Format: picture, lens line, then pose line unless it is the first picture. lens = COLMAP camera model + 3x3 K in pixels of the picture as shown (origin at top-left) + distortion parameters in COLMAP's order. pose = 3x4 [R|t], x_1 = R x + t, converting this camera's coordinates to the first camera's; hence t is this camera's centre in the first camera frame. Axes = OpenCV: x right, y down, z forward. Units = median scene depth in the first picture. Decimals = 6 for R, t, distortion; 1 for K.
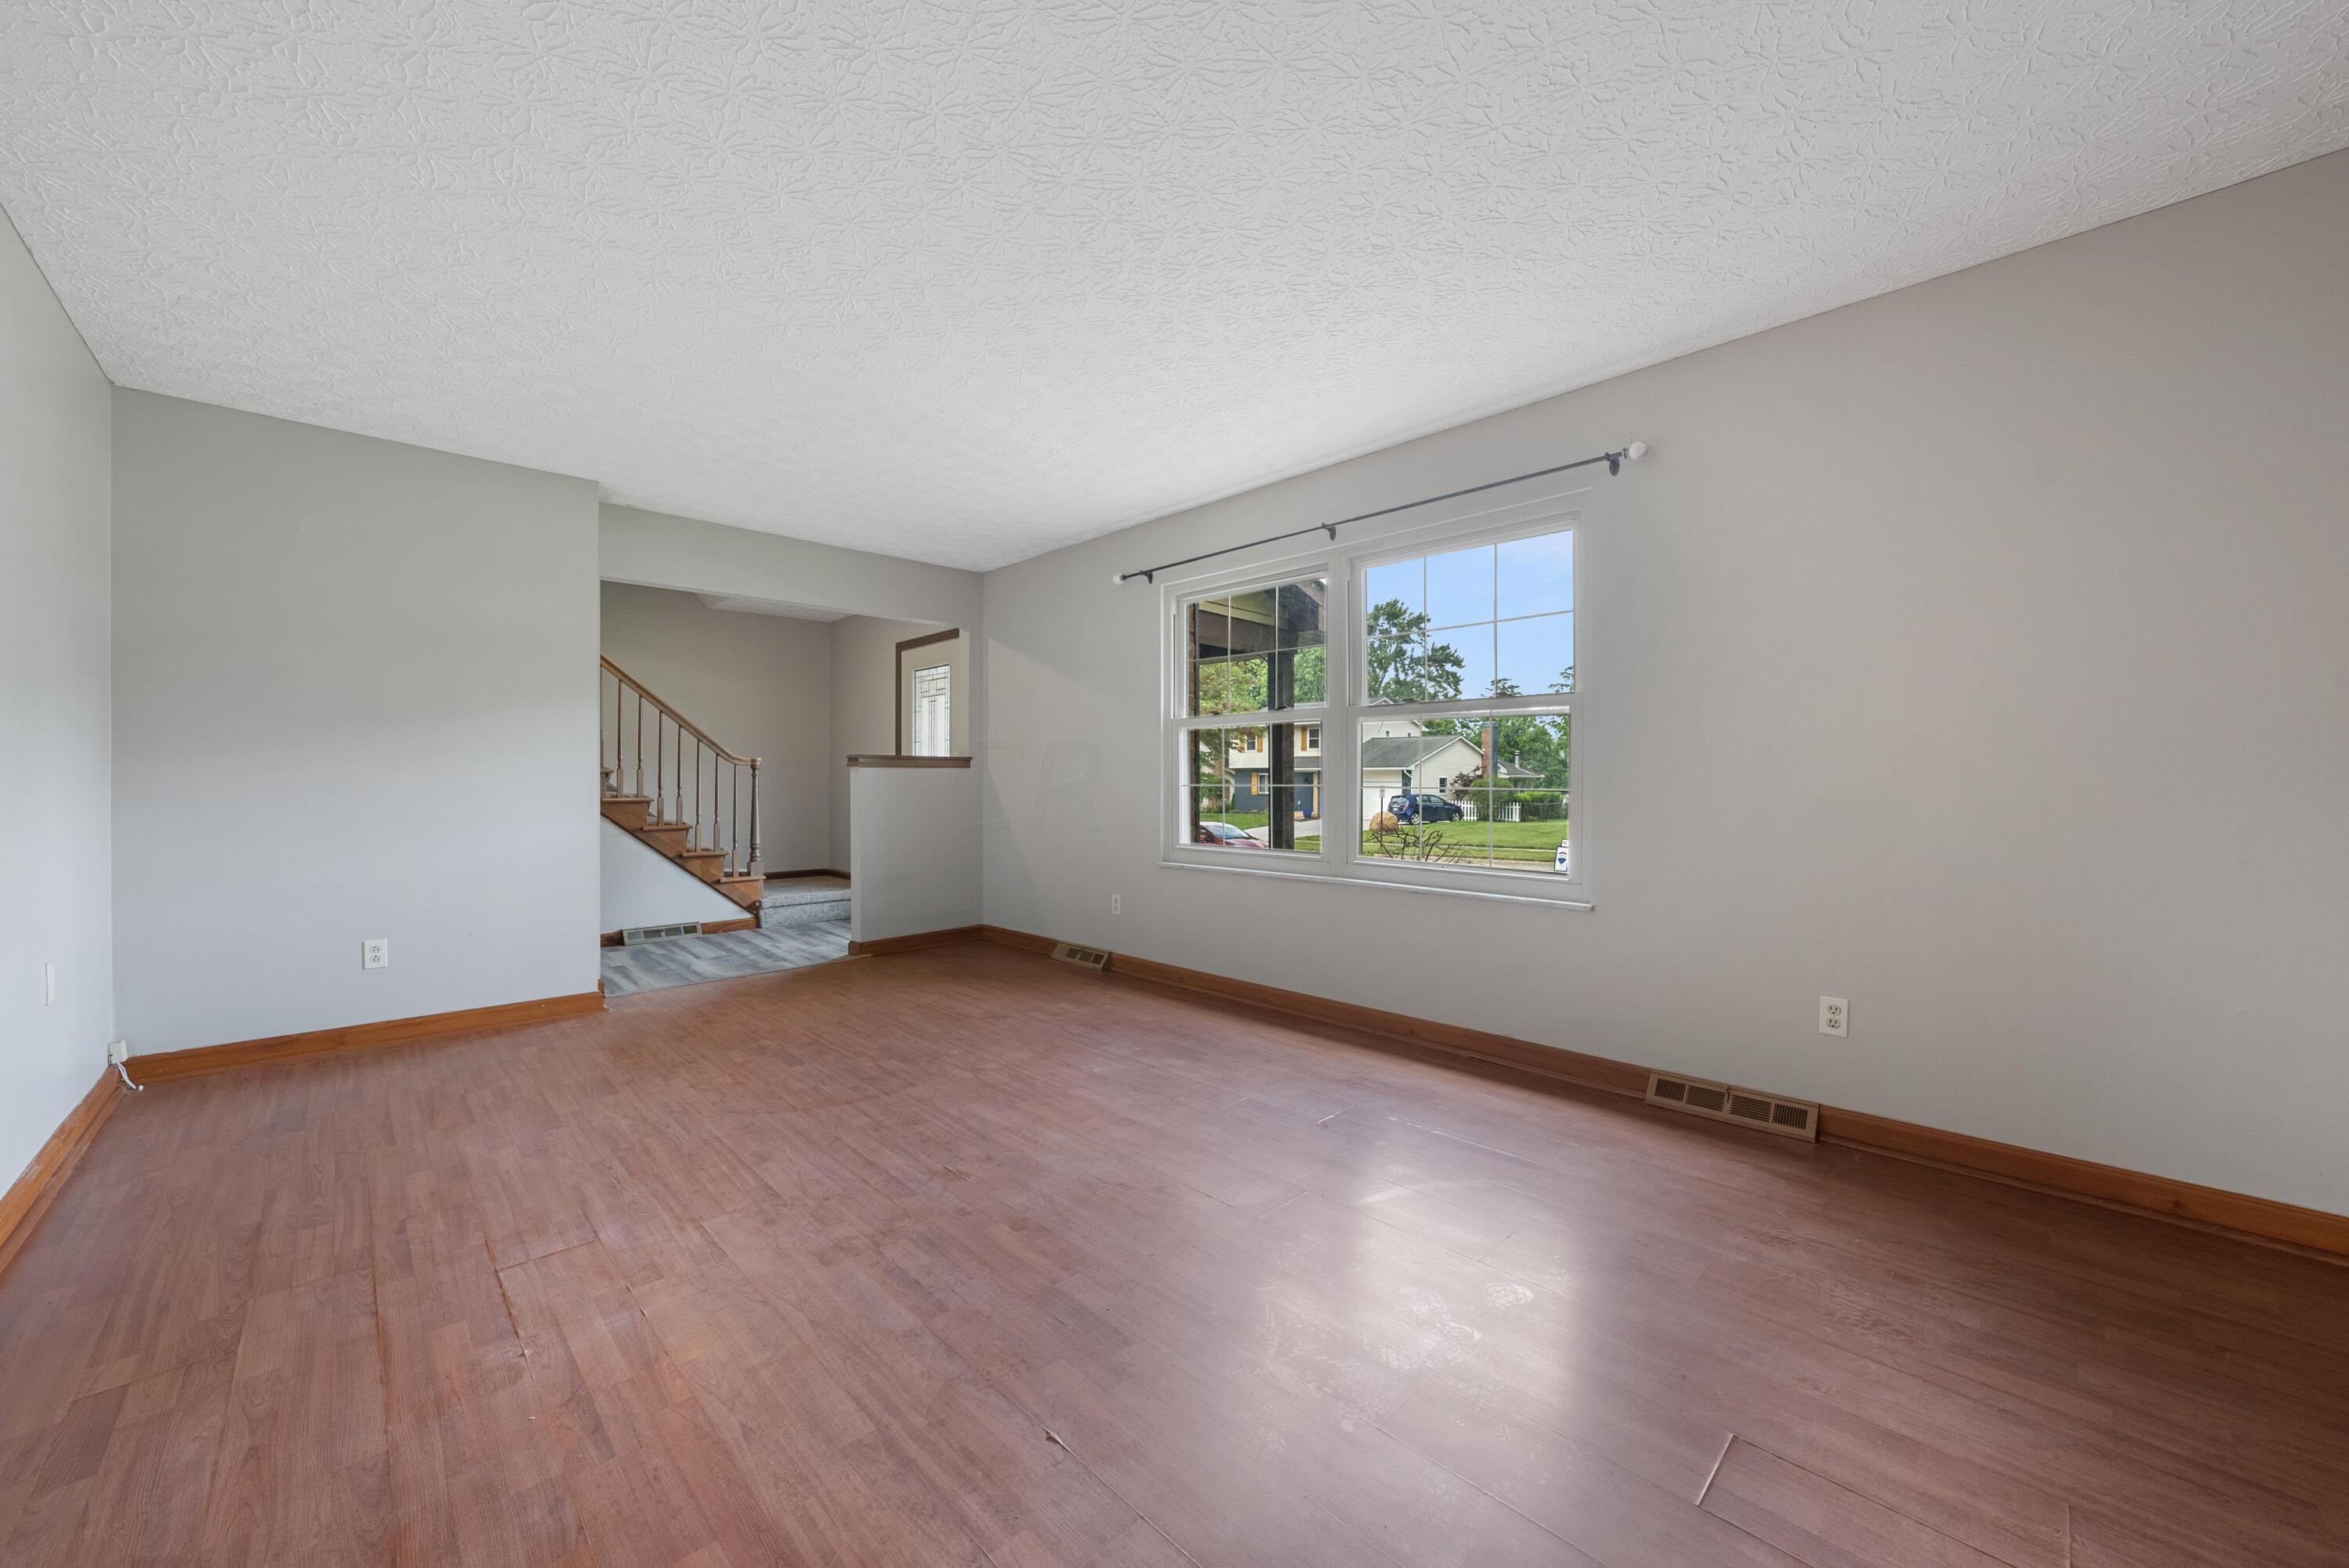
lens RADIAL K [[869.0, 0, 1180.8], [0, 869.0, 788.2], [0, 0, 1]] dist [-0.003782, 0.000040]
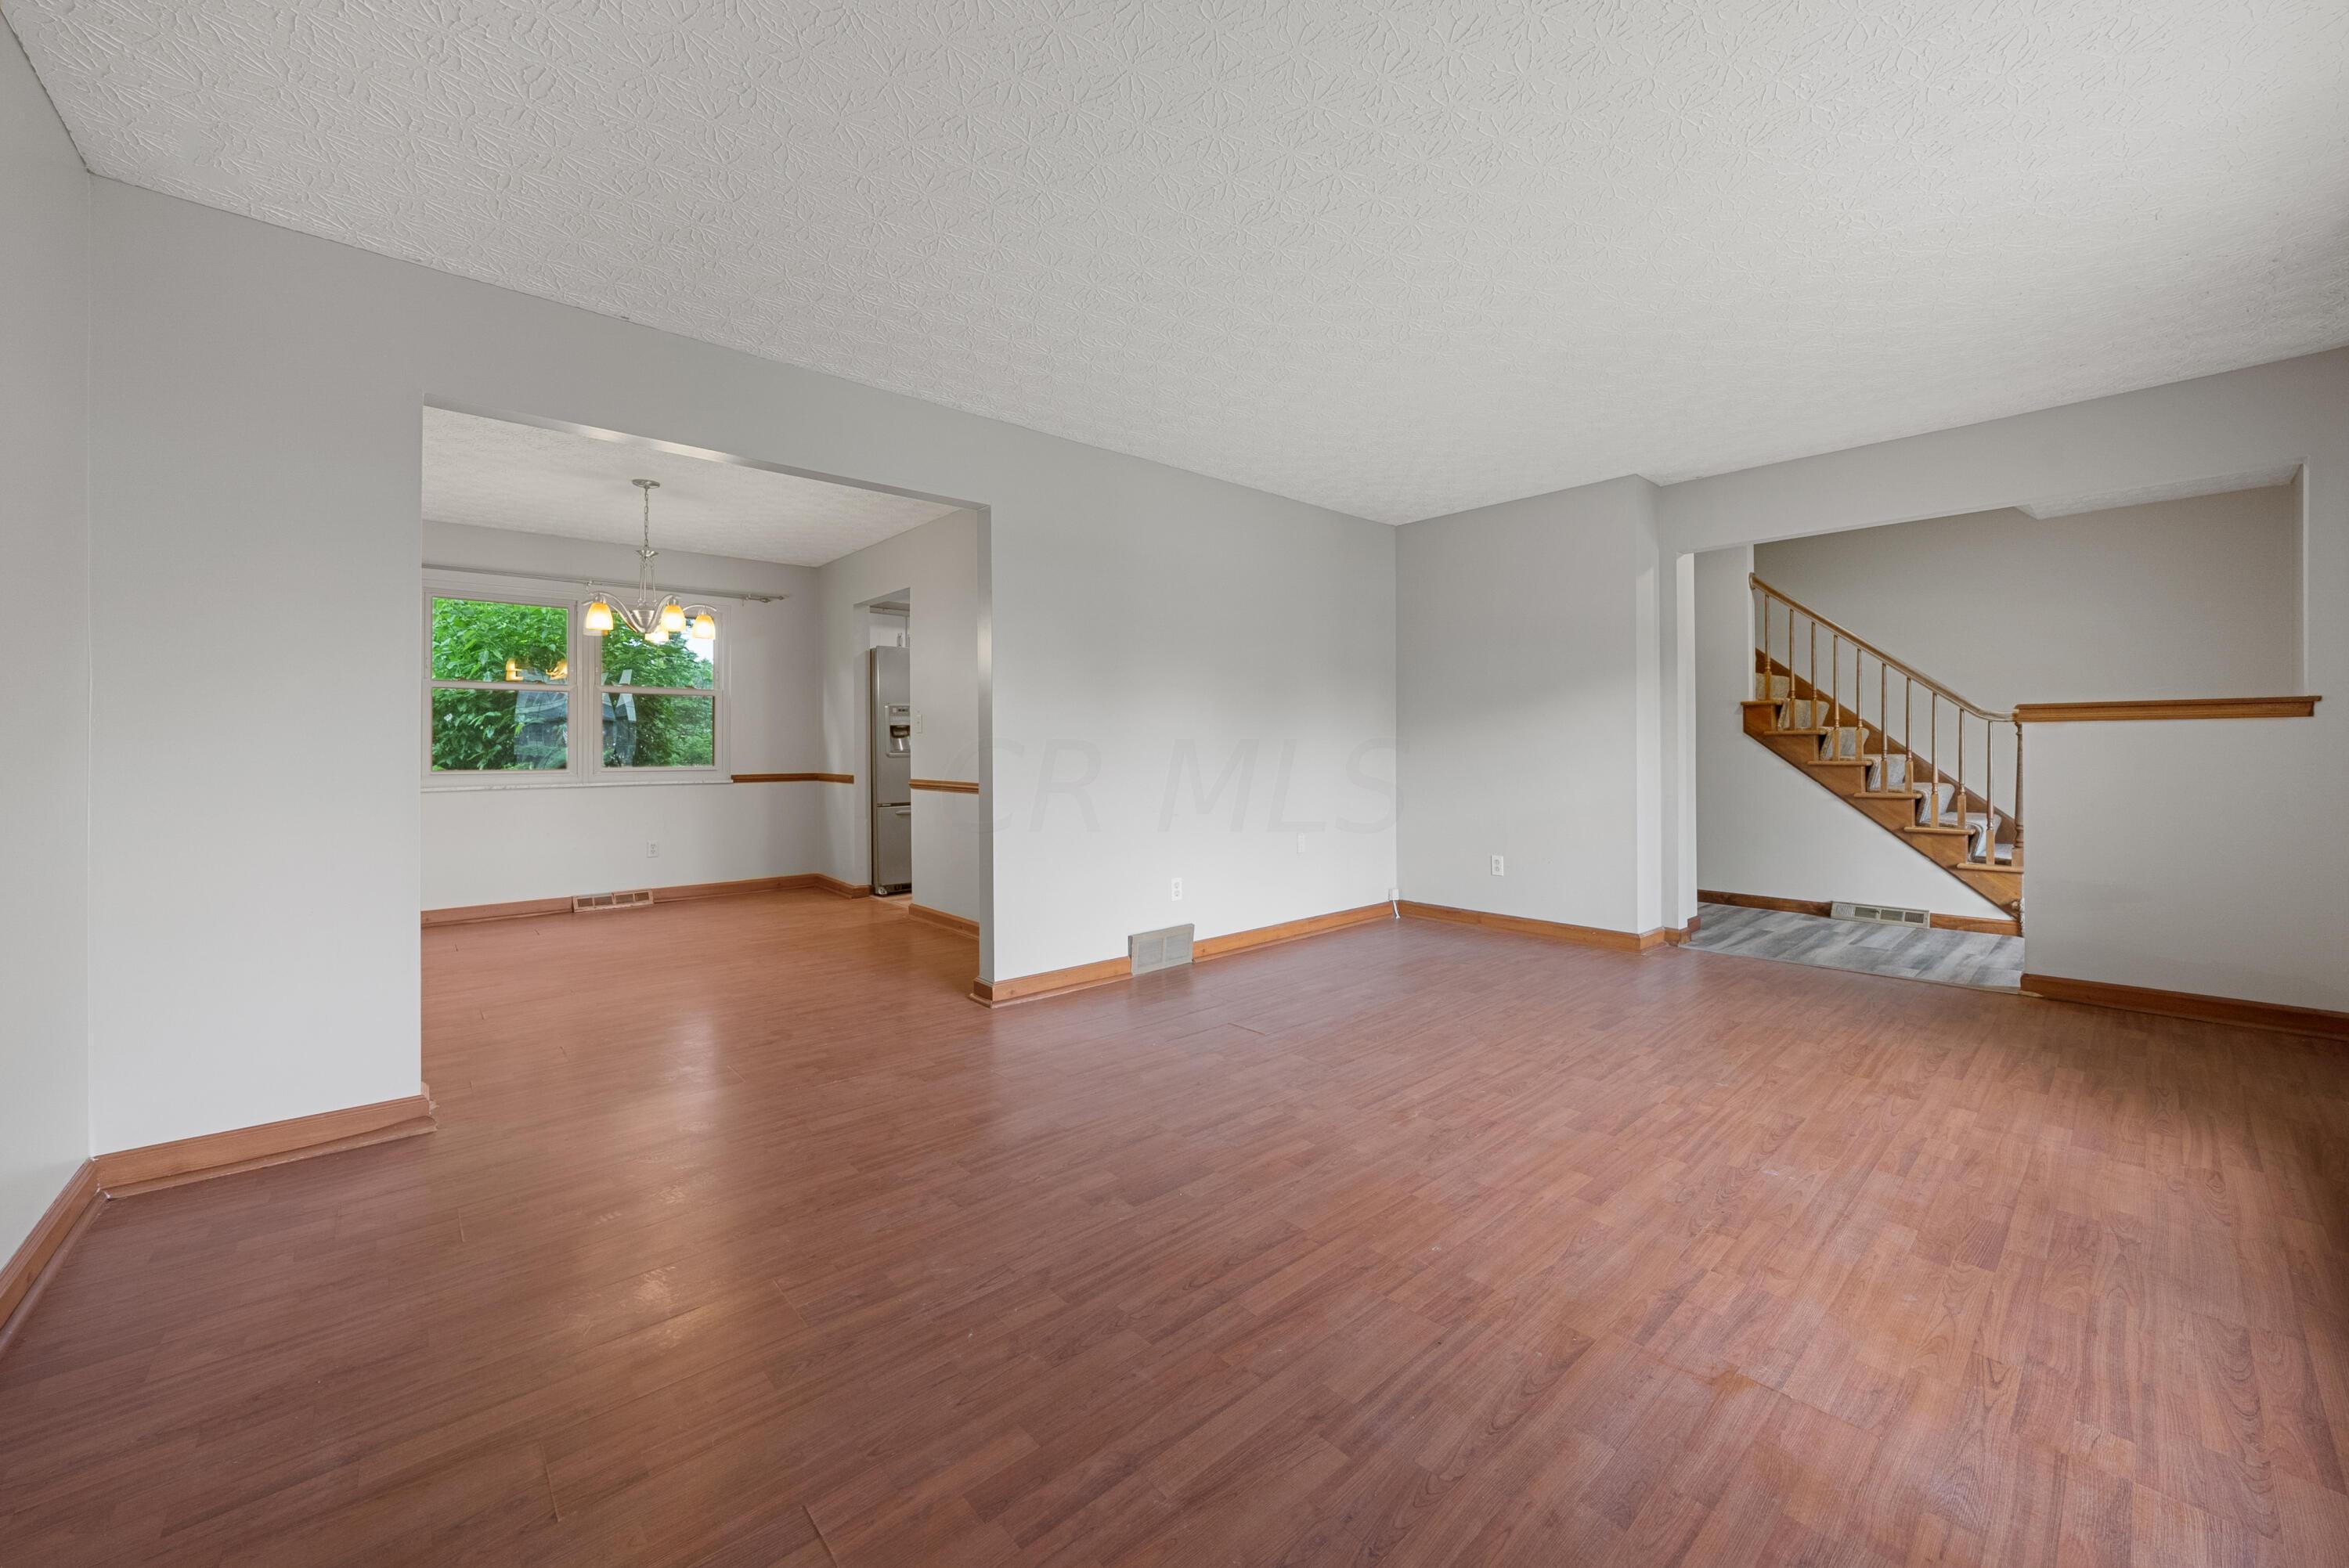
lens RADIAL K [[869.0, 0, 1151.3], [0, 869.0, 756.1], [0, 0, 1]] dist [-0.003782, 0.000040]
pose [[-0.039216, 0.011589, -0.999164, 0.482247], [-0.002942, 0.999927, 0.011713, -0.004369], [0.999226, 0.003398, -0.039179, 0.443653]]
